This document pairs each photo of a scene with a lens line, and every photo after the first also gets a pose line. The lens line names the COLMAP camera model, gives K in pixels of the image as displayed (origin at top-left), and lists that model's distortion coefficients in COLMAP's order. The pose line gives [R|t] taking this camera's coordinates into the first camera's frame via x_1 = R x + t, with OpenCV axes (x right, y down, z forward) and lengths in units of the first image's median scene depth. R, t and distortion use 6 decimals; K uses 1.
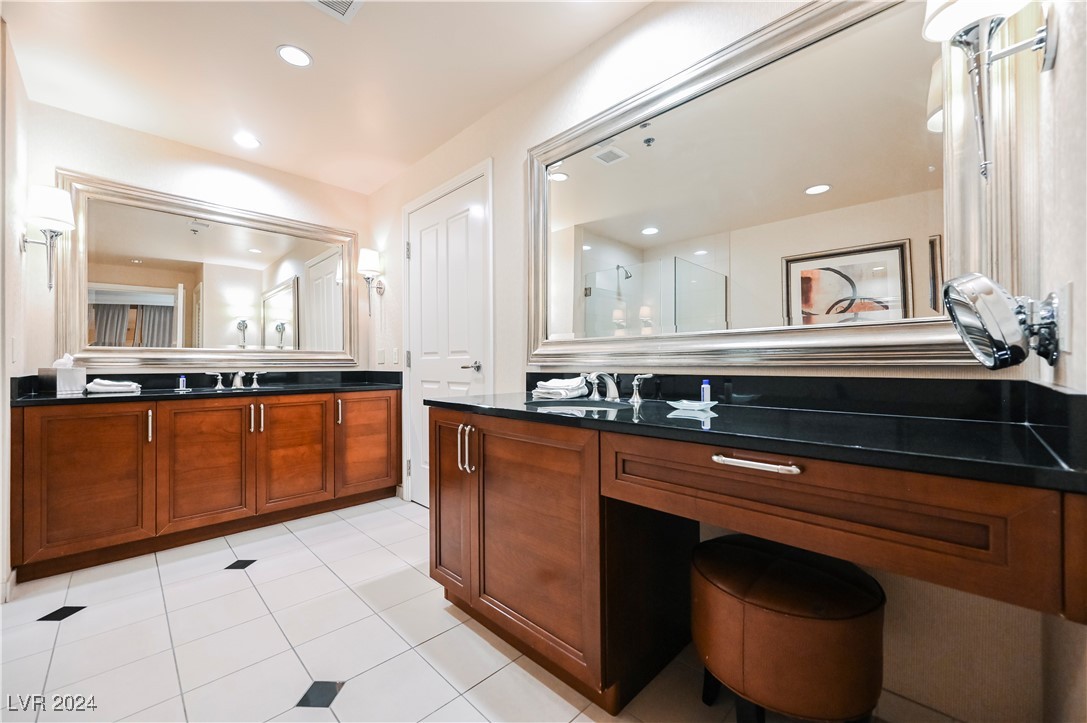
lens RADIAL K [[427.7, 0, 543.6], [0, 427.7, 362.4], [0, 0, 1]] dist [-0.000766, 0.000350]
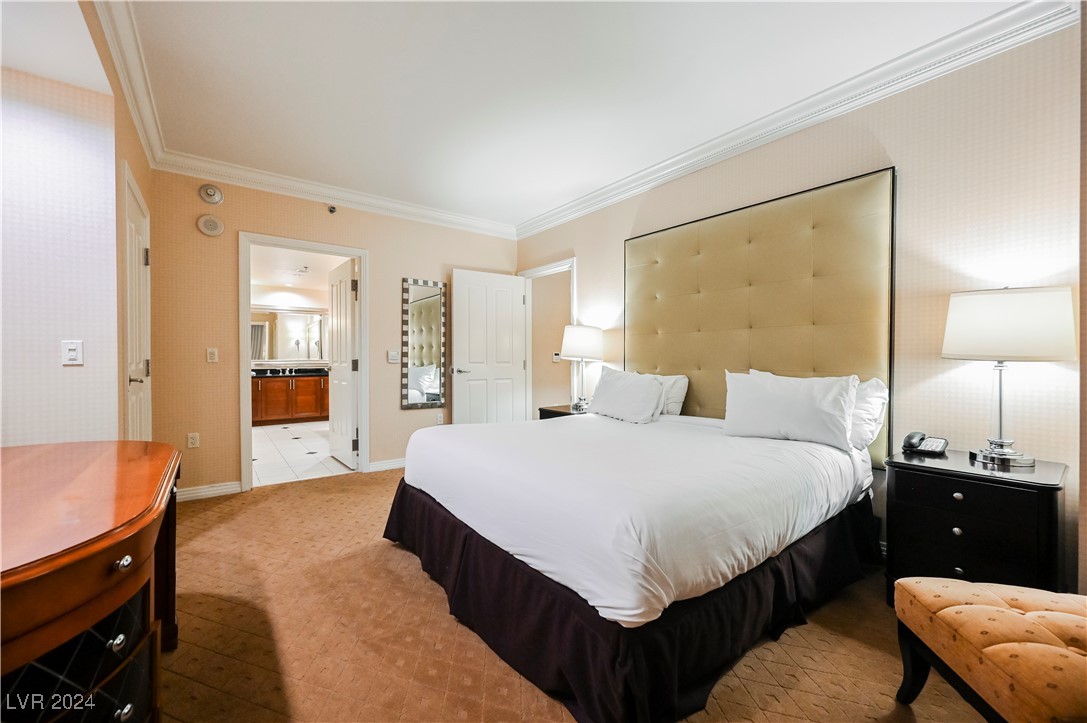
lens RADIAL K [[427.7, 0, 530.1], [0, 427.7, 361.2], [0, 0, 1]] dist [-0.000766, 0.000350]
pose [[0.988832, 0.000754, -0.149034, 1.228023], [0.000419, 0.999969, 0.007843, -0.044414], [0.149036, -0.007818, 0.988801, -1.468412]]
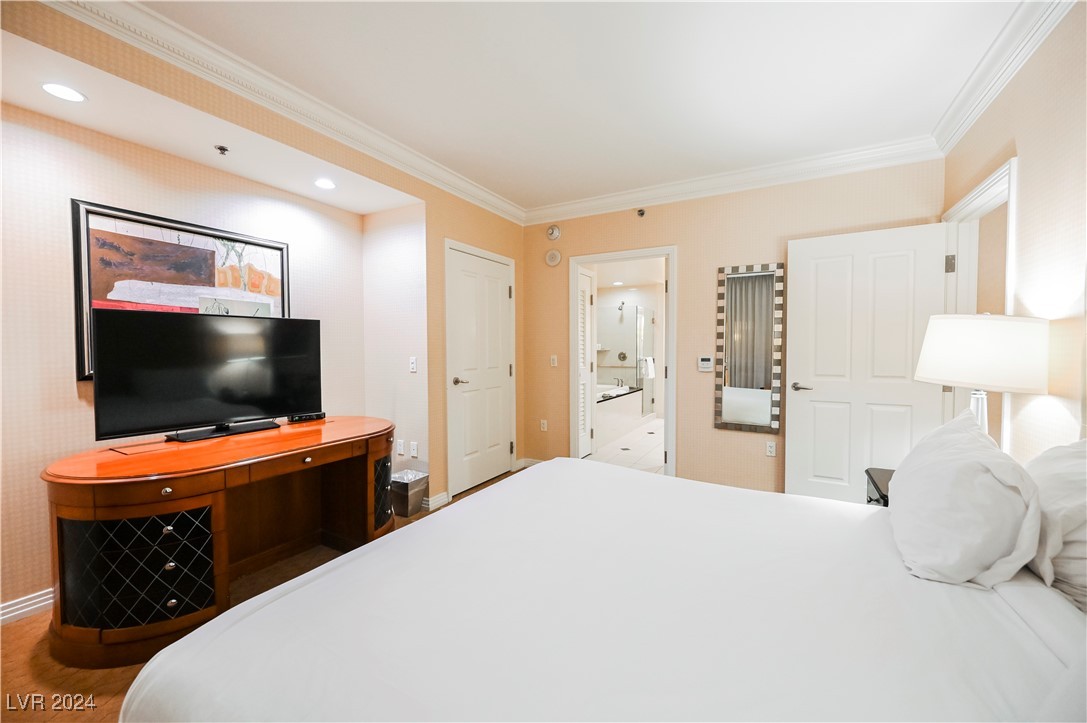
lens RADIAL K [[427.7, 0, 540.3], [0, 427.7, 362.9], [0, 0, 1]] dist [-0.000766, 0.000350]
pose [[0.279333, 0.032447, -0.959646, 1.608003], [0.003055, 0.999394, 0.034680, -0.097455], [0.960189, -0.012619, 0.279065, -0.886173]]
